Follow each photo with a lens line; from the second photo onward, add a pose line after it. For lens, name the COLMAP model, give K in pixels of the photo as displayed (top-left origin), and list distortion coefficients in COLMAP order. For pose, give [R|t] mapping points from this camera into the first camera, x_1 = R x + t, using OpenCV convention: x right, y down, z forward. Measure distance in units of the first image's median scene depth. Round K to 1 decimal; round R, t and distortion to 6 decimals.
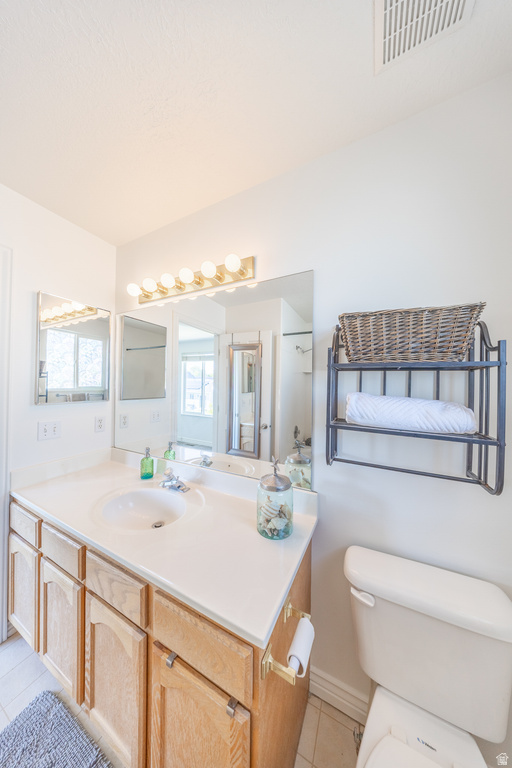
lens RADIAL K [[222.6, 0, 260.5], [0, 222.6, 384.1], [0, 0, 1]] dist [-0.002066, 0.000009]
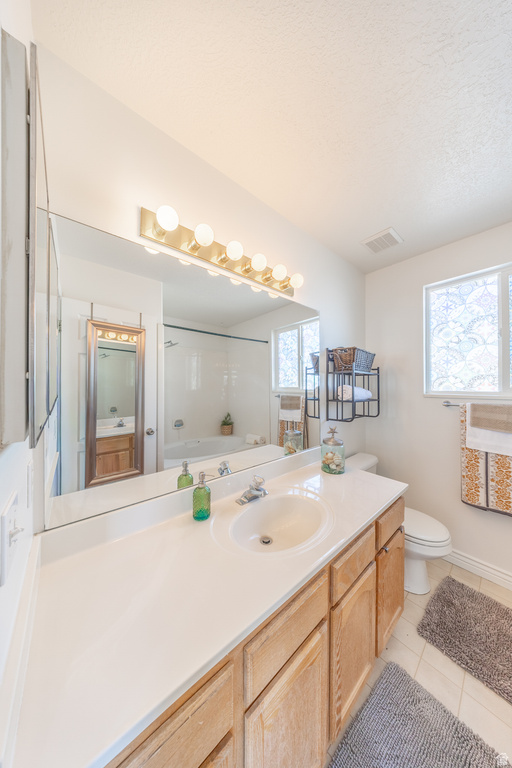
lens RADIAL K [[222.6, 0, 260.5], [0, 222.6, 384.1], [0, 0, 1]] dist [-0.002066, 0.000009]
pose [[0.393221, -0.018052, 0.919267, -0.822908], [-0.003354, 0.999772, 0.021067, -0.005571], [-0.919438, -0.011367, 0.393071, 0.430057]]
